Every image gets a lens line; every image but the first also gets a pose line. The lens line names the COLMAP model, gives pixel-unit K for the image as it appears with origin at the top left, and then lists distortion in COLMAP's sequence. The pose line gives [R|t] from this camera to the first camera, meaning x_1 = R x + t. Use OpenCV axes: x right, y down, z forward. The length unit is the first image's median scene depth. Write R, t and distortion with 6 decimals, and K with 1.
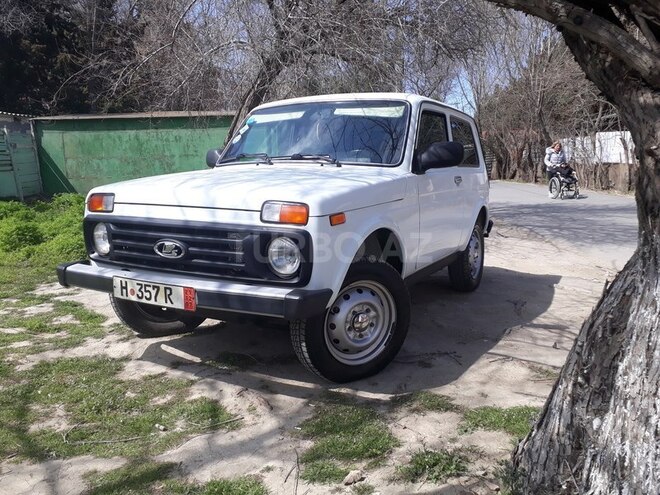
lens RADIAL K [[524.9, 0, 323.5], [0, 524.9, 247.3], [0, 0, 1]] dist [0.043930, -0.045007]
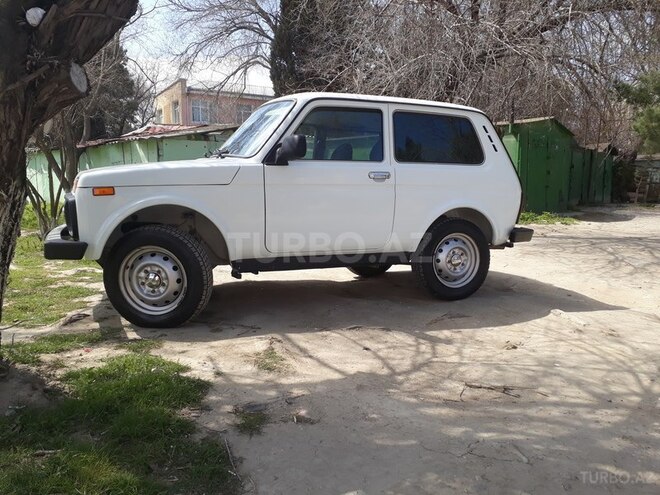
lens RADIAL K [[524.9, 0, 328.3], [0, 524.9, 251.5], [0, 0, 1]] dist [0.043930, -0.045007]
pose [[0.784527, 0.088545, -0.613740, 0.236776], [-0.104978, 0.994431, 0.009278, 0.004536], [0.611144, 0.057150, 0.789454, 0.055435]]
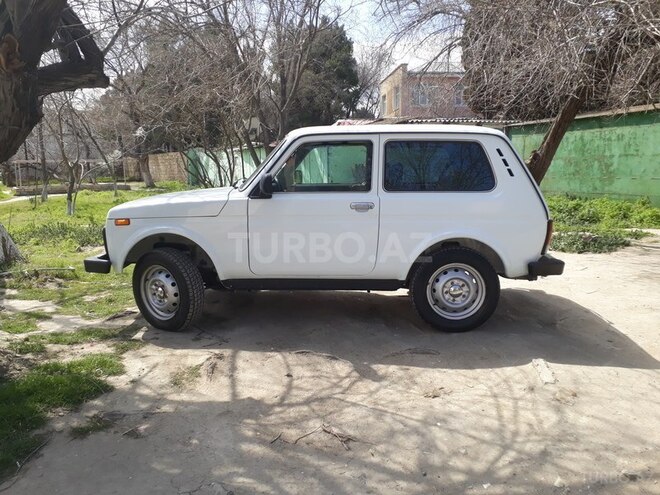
lens RADIAL K [[524.9, 0, 332.0], [0, 524.9, 249.3], [0, 0, 1]] dist [0.043930, -0.045007]
pose [[0.449258, 0.148430, -0.880986, 0.337569], [-0.130165, 0.986455, 0.099822, -0.041182], [0.883869, 0.069828, 0.462493, 0.148488]]
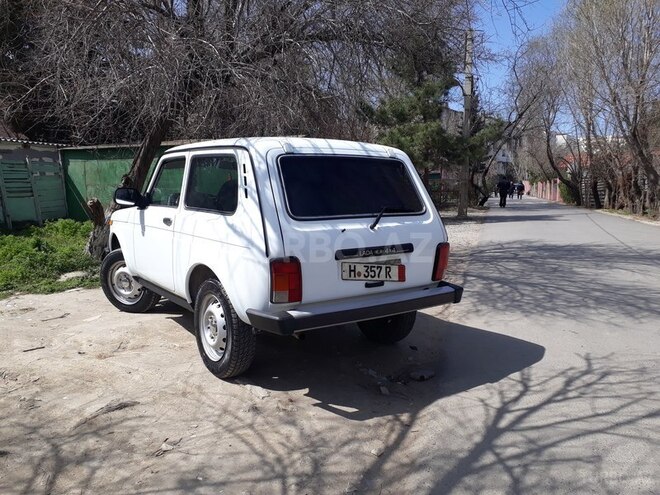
lens RADIAL K [[524.9, 0, 330.3], [0, 524.9, 248.1], [0, 0, 1]] dist [0.043930, -0.045007]
pose [[0.962656, 0.037602, -0.268104, 0.267892], [-0.048558, 0.998230, -0.034350, -0.031780], [0.266337, 0.046086, 0.962778, 0.125148]]
